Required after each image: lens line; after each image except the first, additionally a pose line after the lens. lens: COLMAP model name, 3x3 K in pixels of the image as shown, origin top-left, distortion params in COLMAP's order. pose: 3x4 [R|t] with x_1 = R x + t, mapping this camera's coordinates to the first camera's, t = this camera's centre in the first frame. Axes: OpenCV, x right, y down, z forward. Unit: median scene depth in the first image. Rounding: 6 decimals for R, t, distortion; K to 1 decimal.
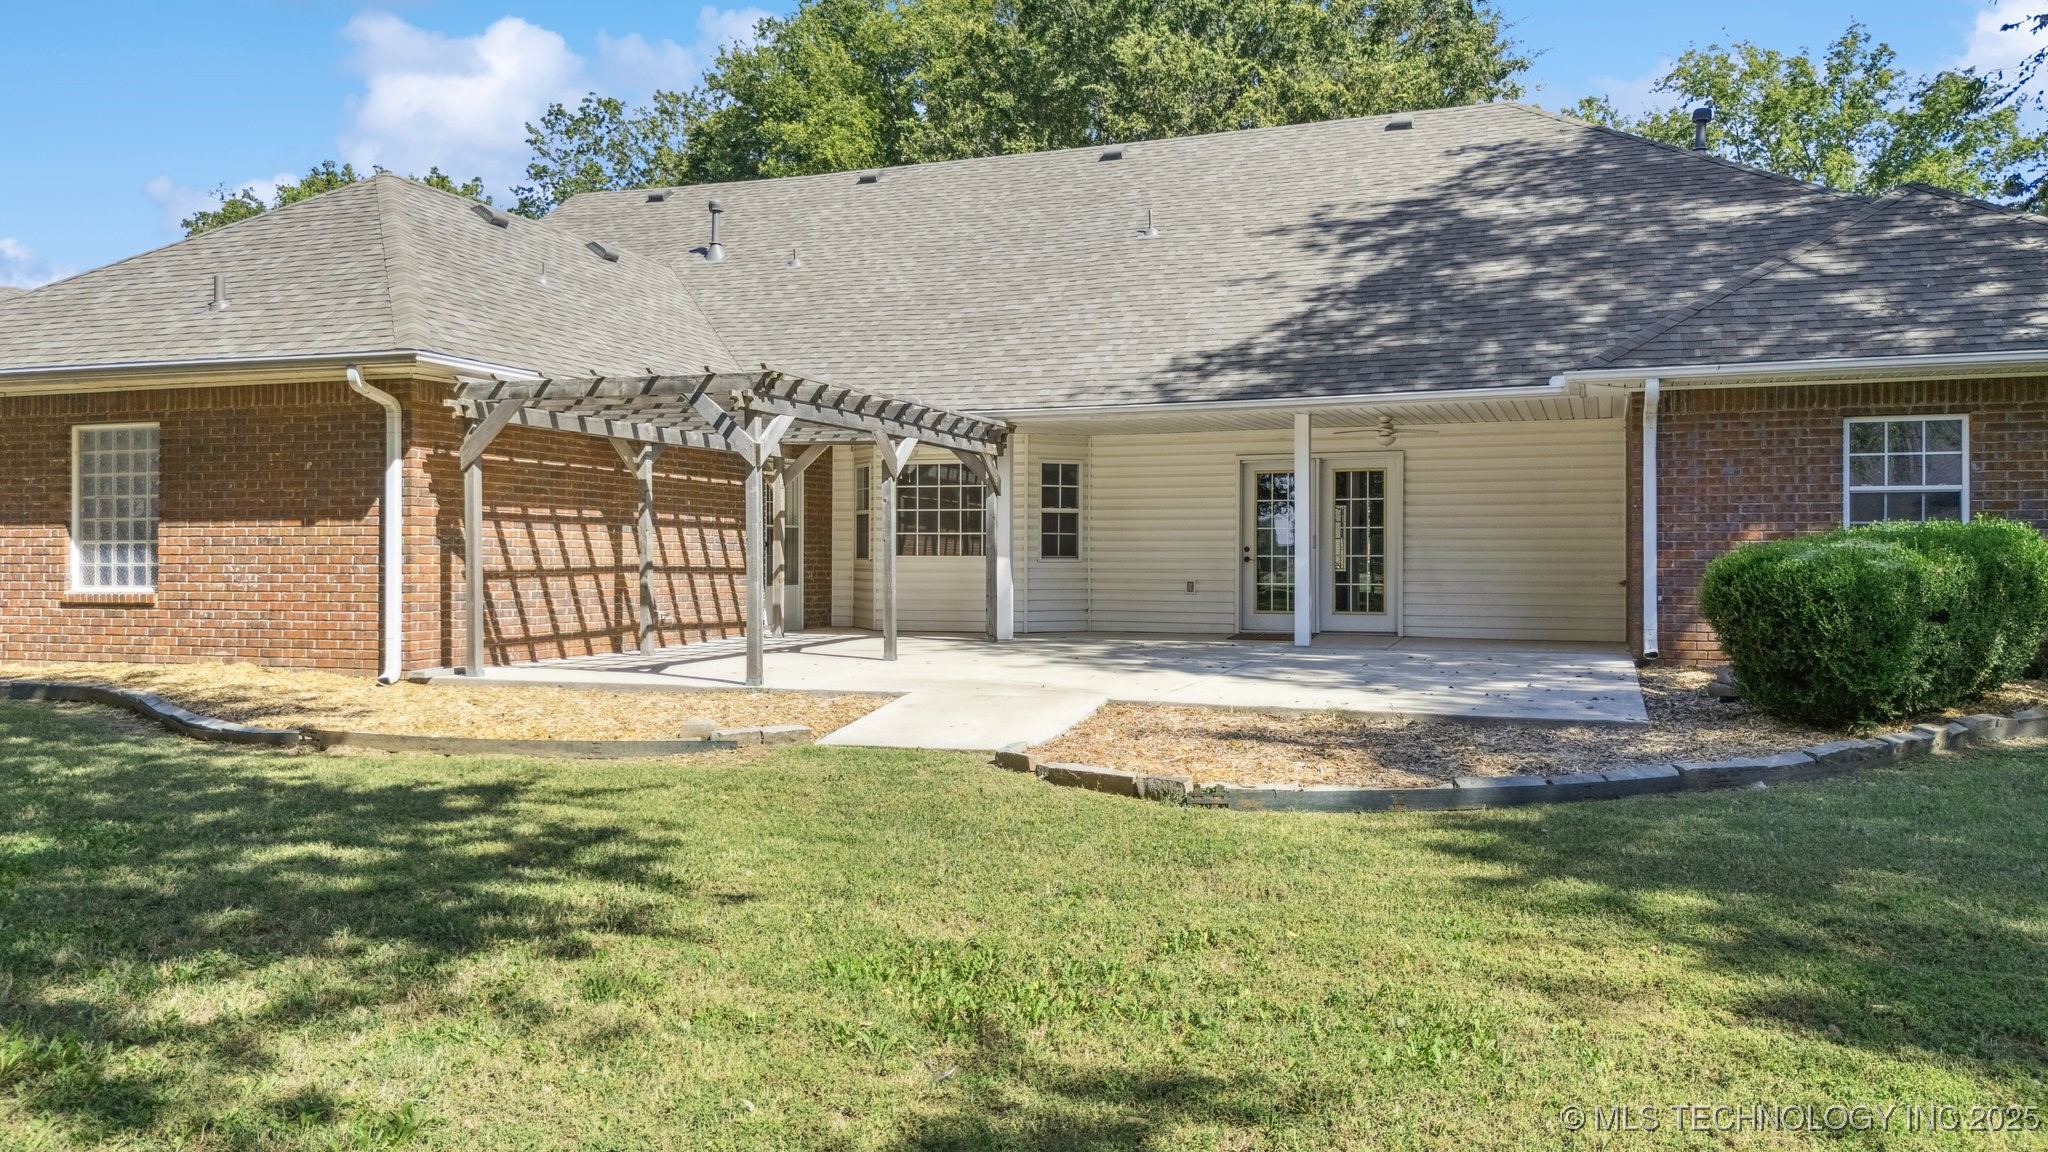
lens RADIAL K [[1521.4, 0, 1012.9], [0, 1521.4, 562.8], [0, 0, 1]] dist [0.072380, -0.073233]
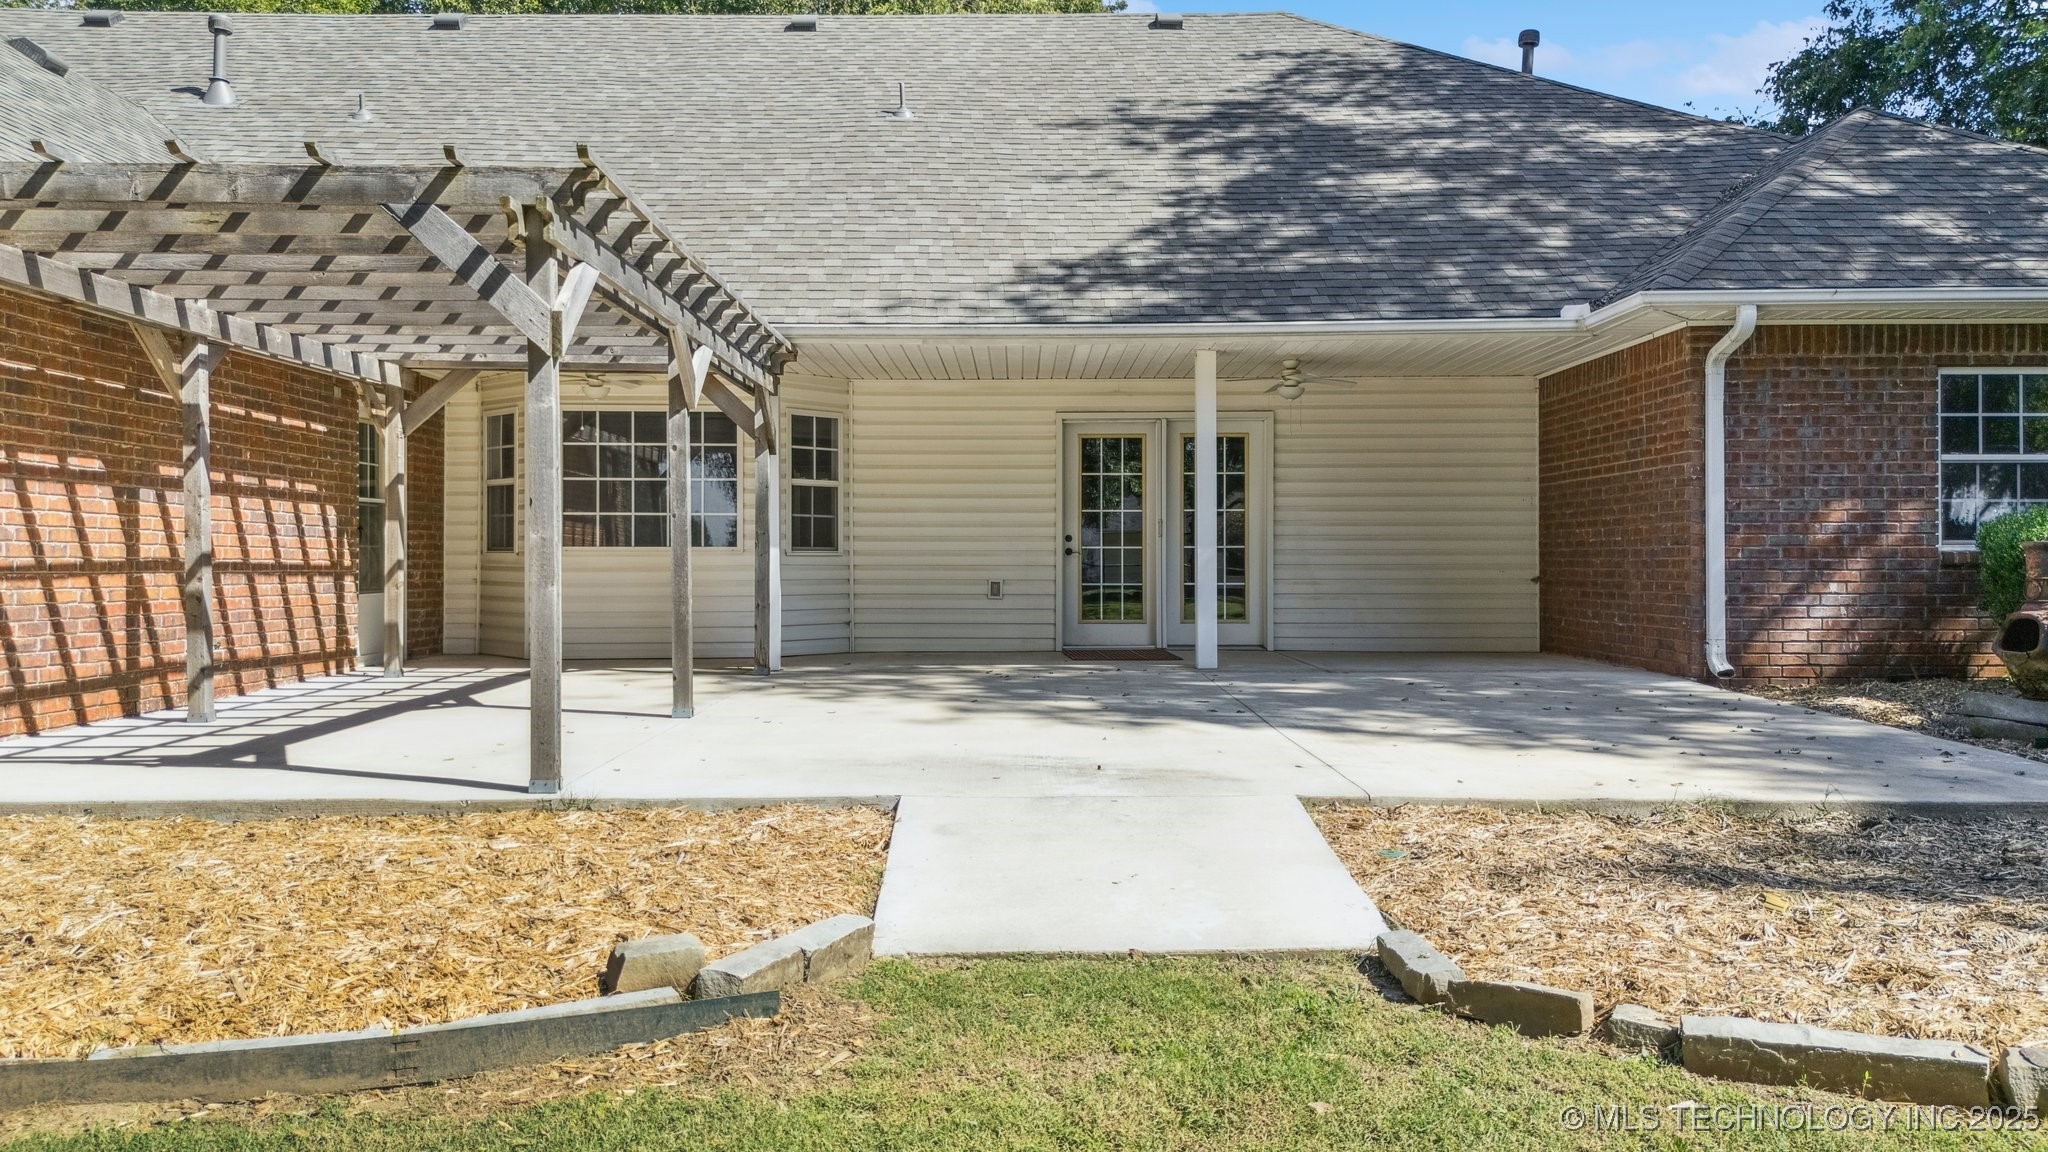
lens RADIAL K [[1521.4, 0, 1012.9], [0, 1521.4, 562.8], [0, 0, 1]] dist [0.072380, -0.073233]
pose [[0.936626, -0.002894, 0.350320, -0.156788], [0.003398, 0.999994, -0.000826, 0.004362], [-0.350316, 0.001964, 0.936630, 0.364459]]
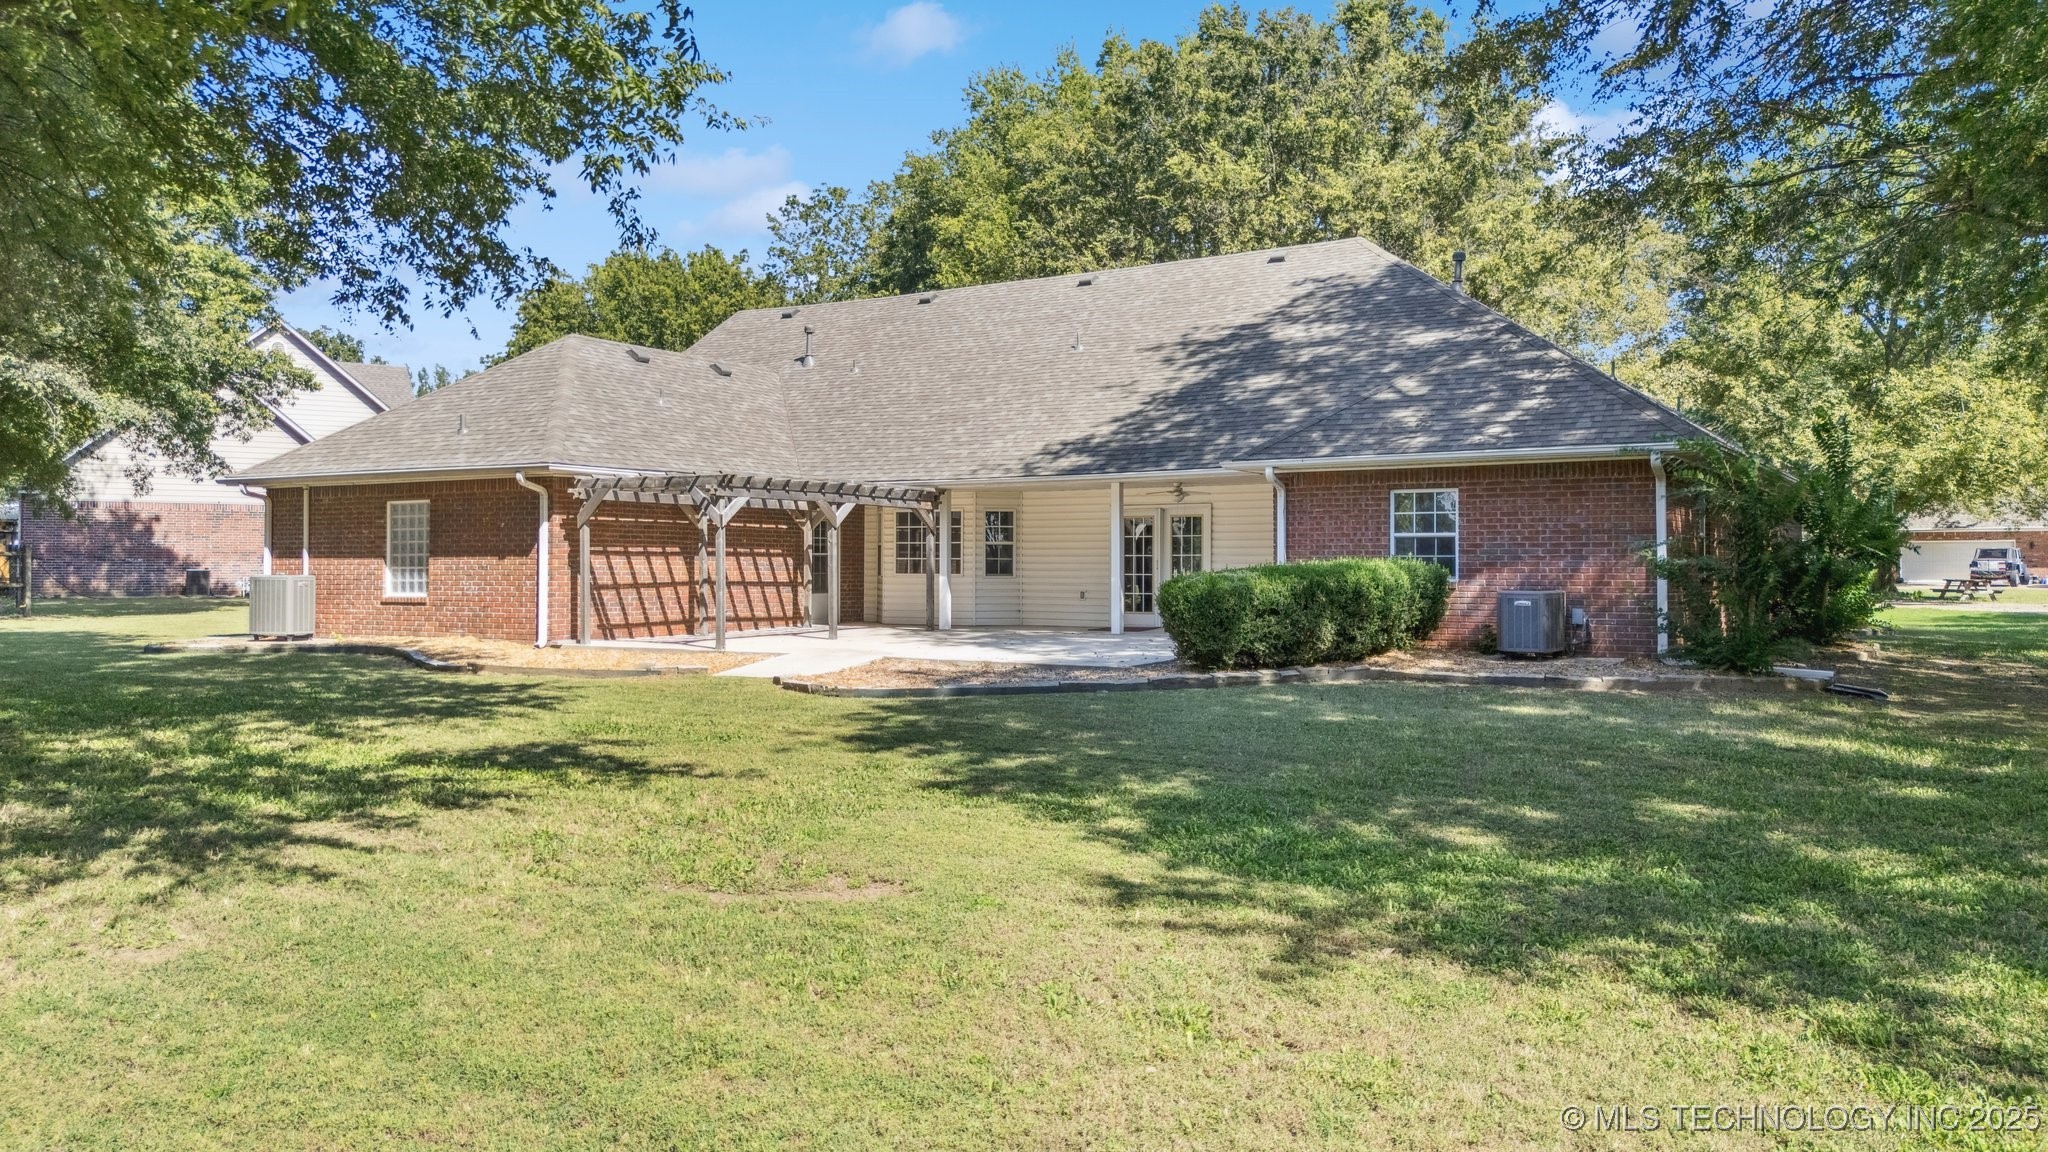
lens RADIAL K [[1506.1, 0, 1015.9], [0, 1506.1, 570.6], [0, 0, 1]] dist [0.114578, -0.237952]
pose [[0.981197, 0.000275, -0.193008, 0.396657], [-0.000261, 1.000000, 0.000096, -0.009658], [0.193008, -0.000043, 0.981197, -0.521090]]
